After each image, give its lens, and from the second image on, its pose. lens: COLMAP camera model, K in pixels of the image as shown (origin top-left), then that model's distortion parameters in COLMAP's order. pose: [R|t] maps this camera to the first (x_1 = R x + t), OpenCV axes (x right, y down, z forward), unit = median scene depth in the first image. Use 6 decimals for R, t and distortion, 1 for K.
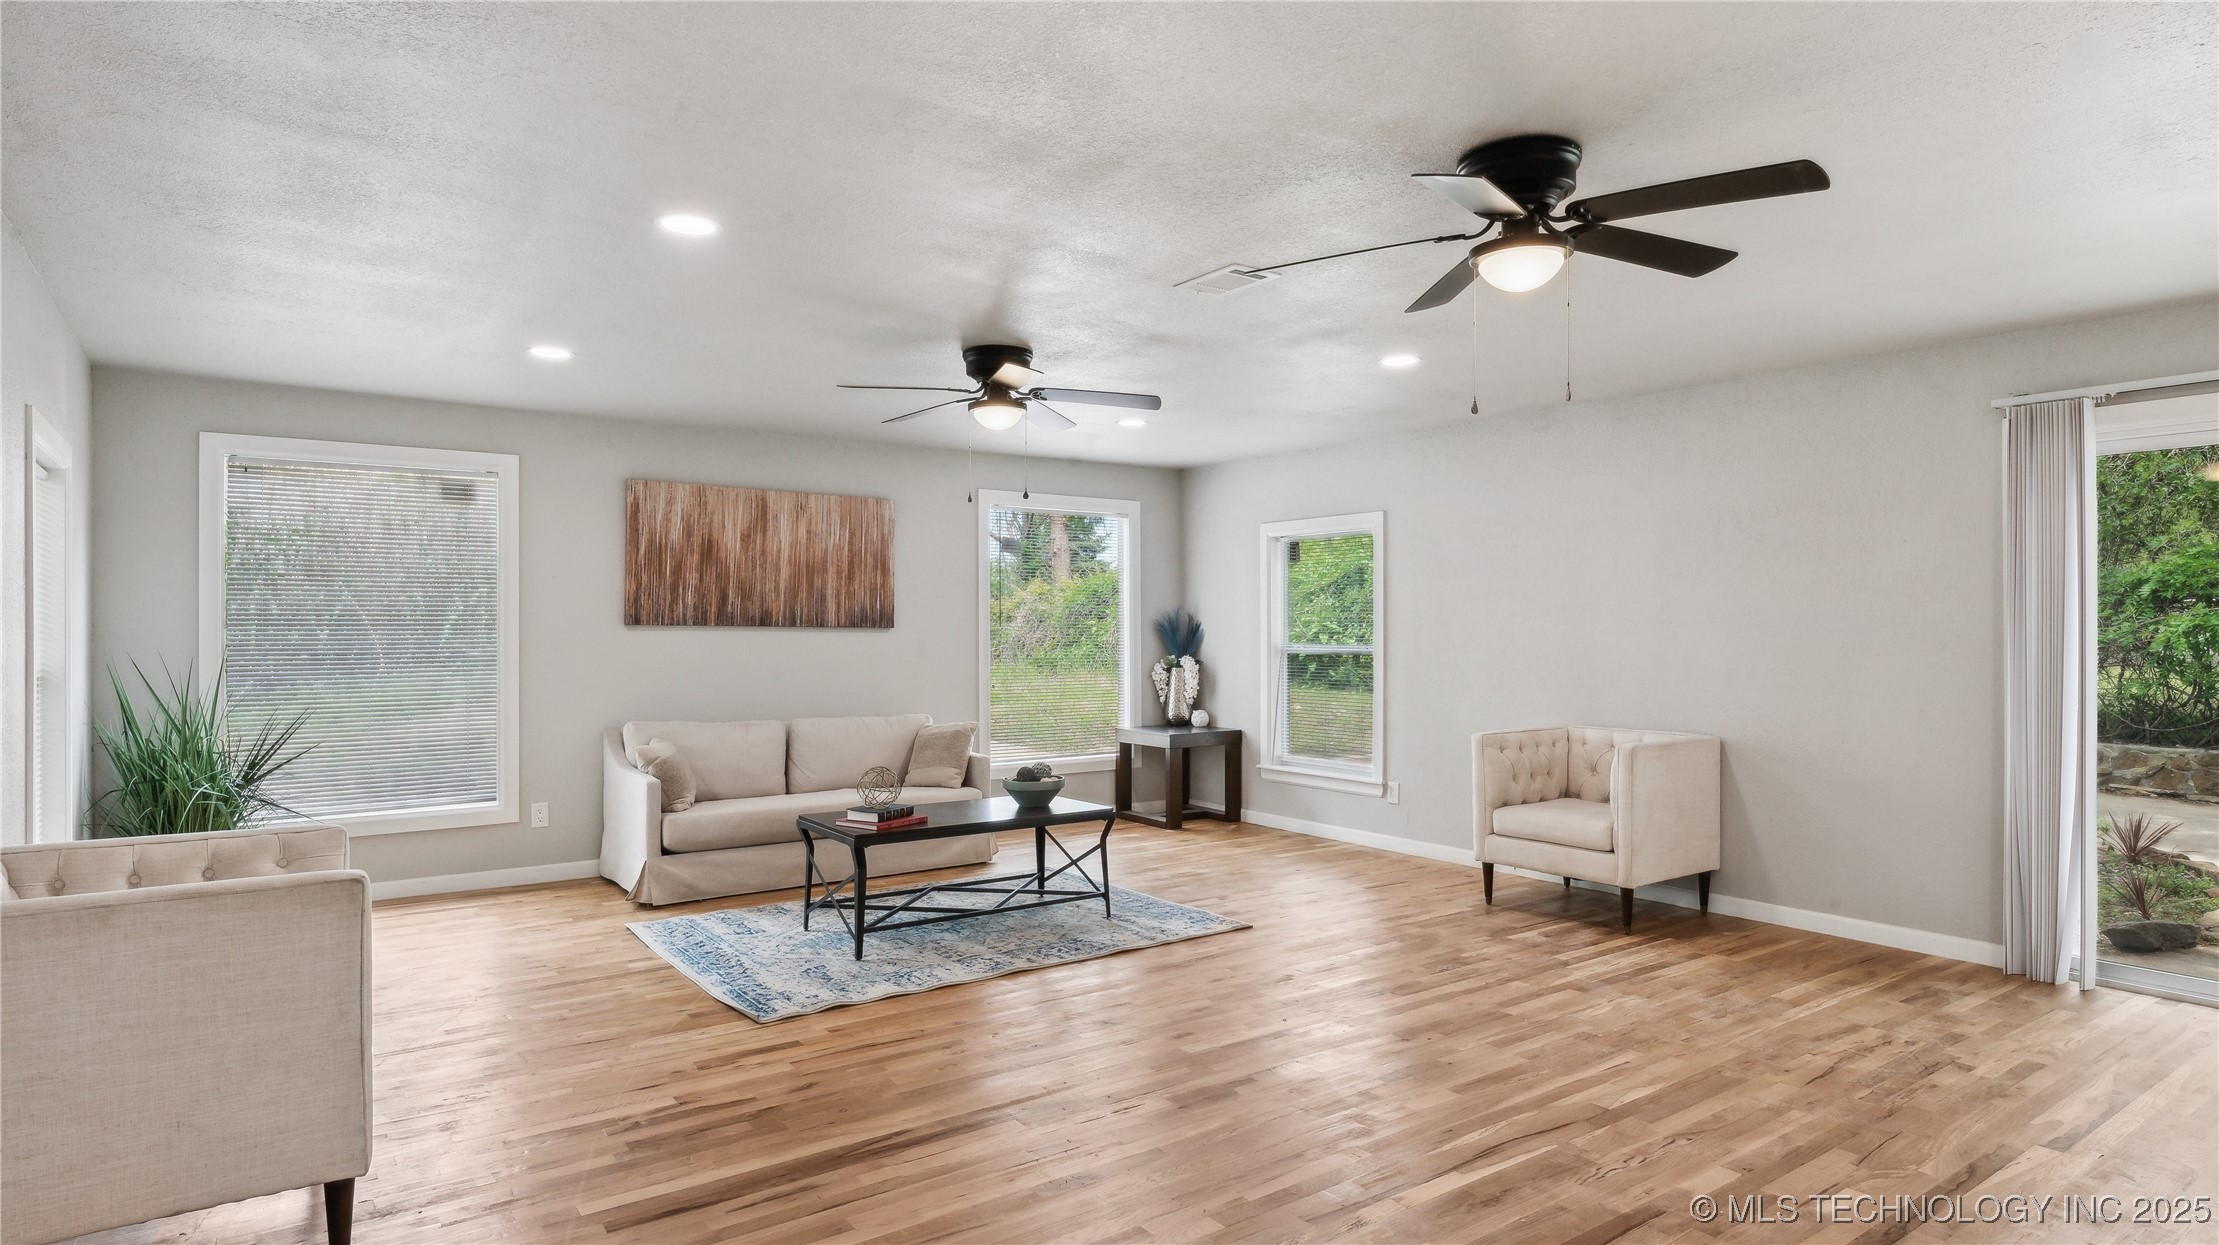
lens RADIAL K [[1202.8, 0, 1122.6], [0, 1202.8, 624.1], [0, 0, 1]] dist [-0.003527, 0.005668]
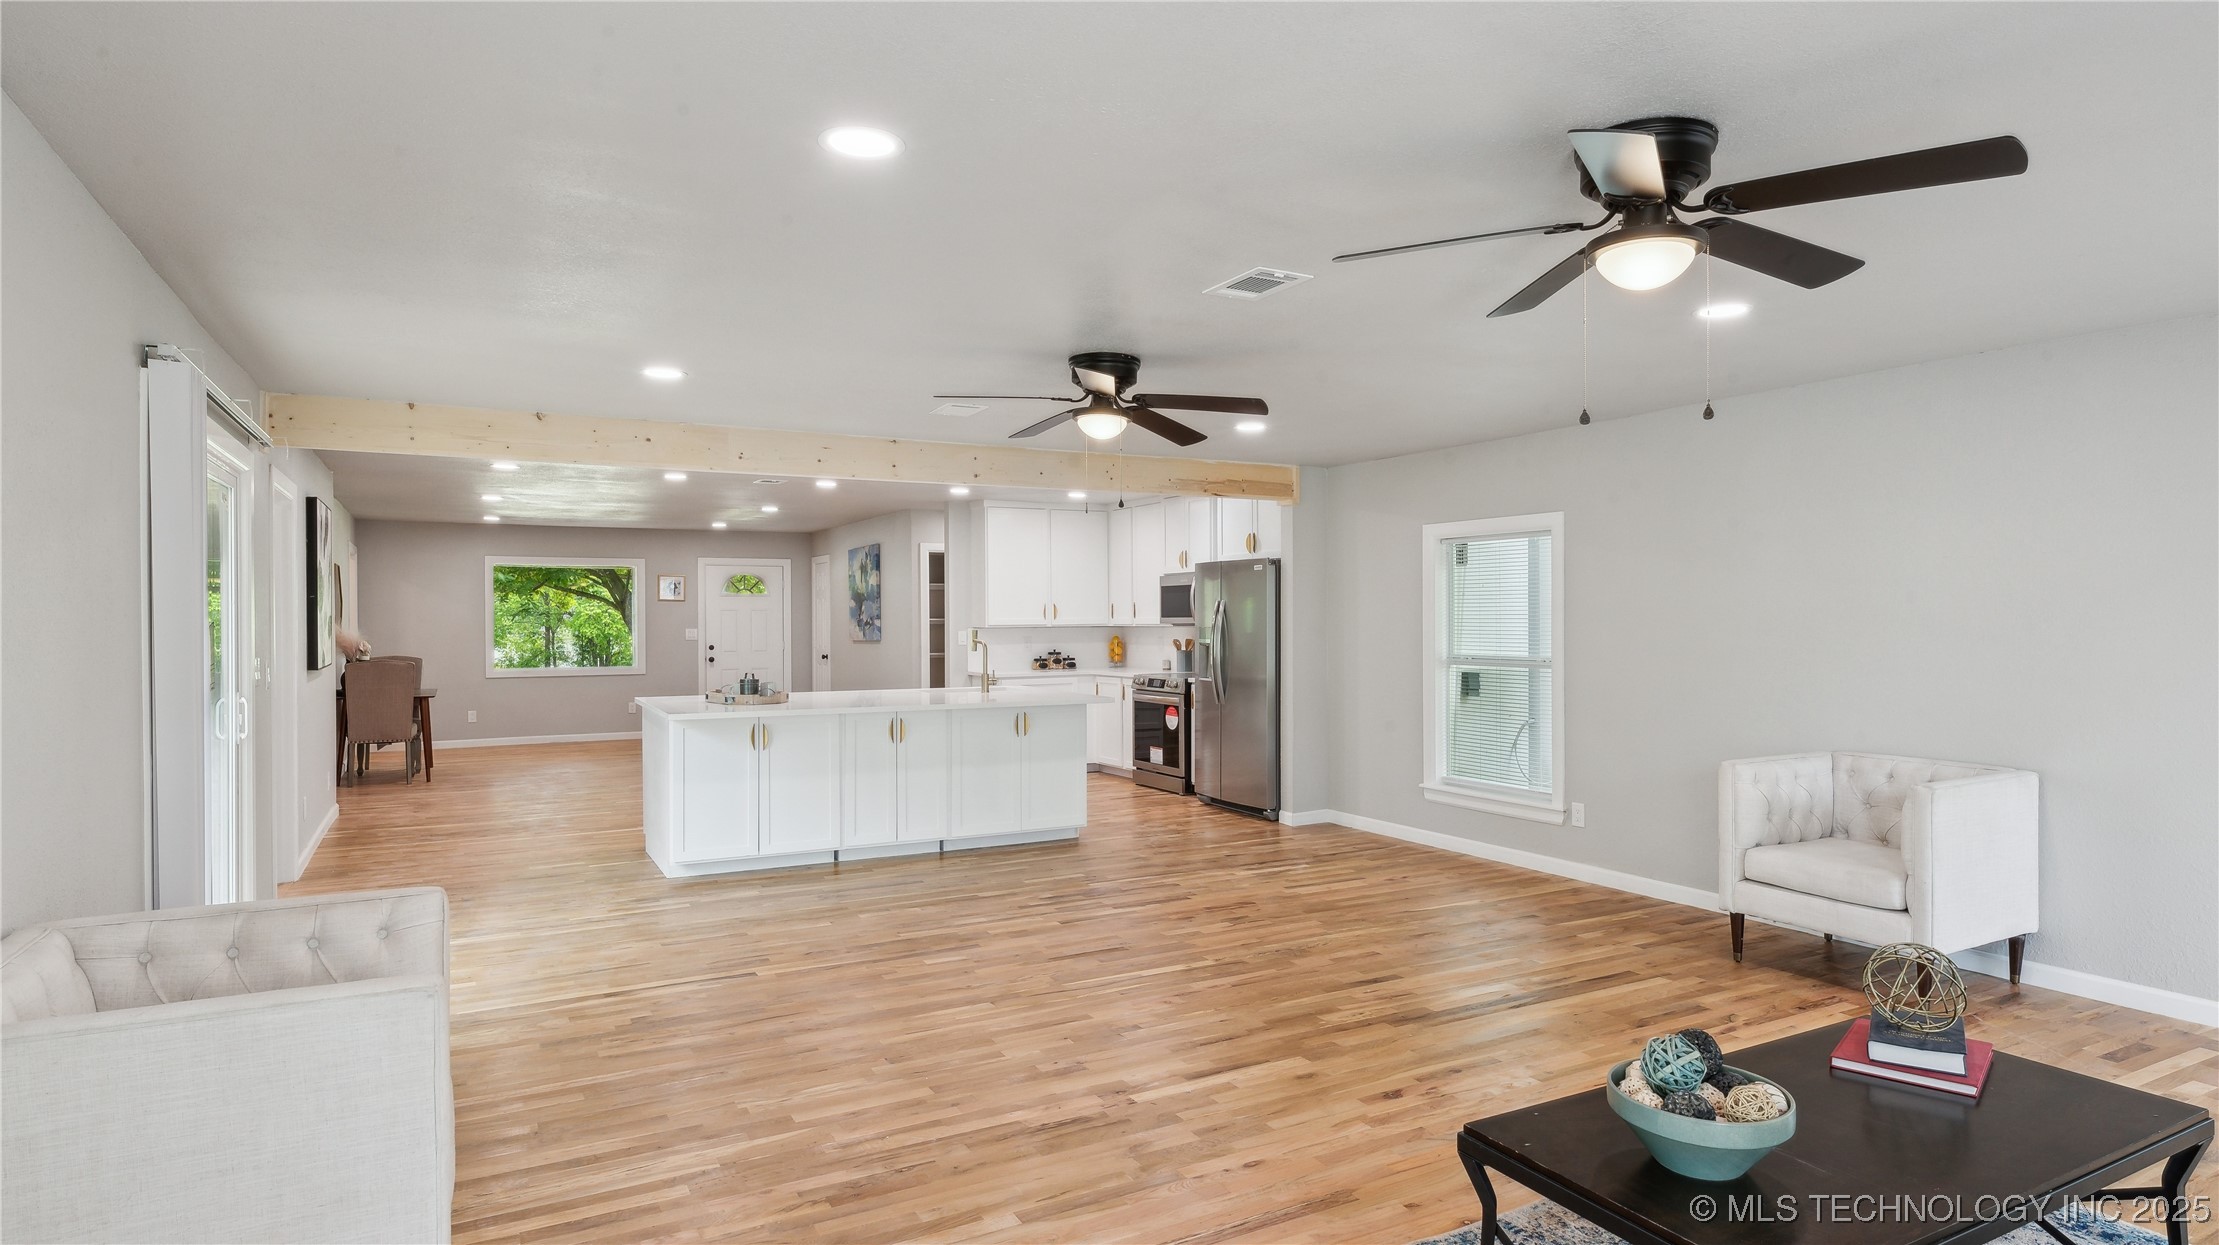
lens RADIAL K [[1202.8, 0, 1117.4], [0, 1202.8, 623.9], [0, 0, 1]] dist [-0.003527, 0.005668]
pose [[-0.992131, 0.002105, 0.125186, 0.046050], [0.002151, 0.999998, 0.000234, -0.009735], [-0.125185, 0.000501, -0.992133, 1.148396]]
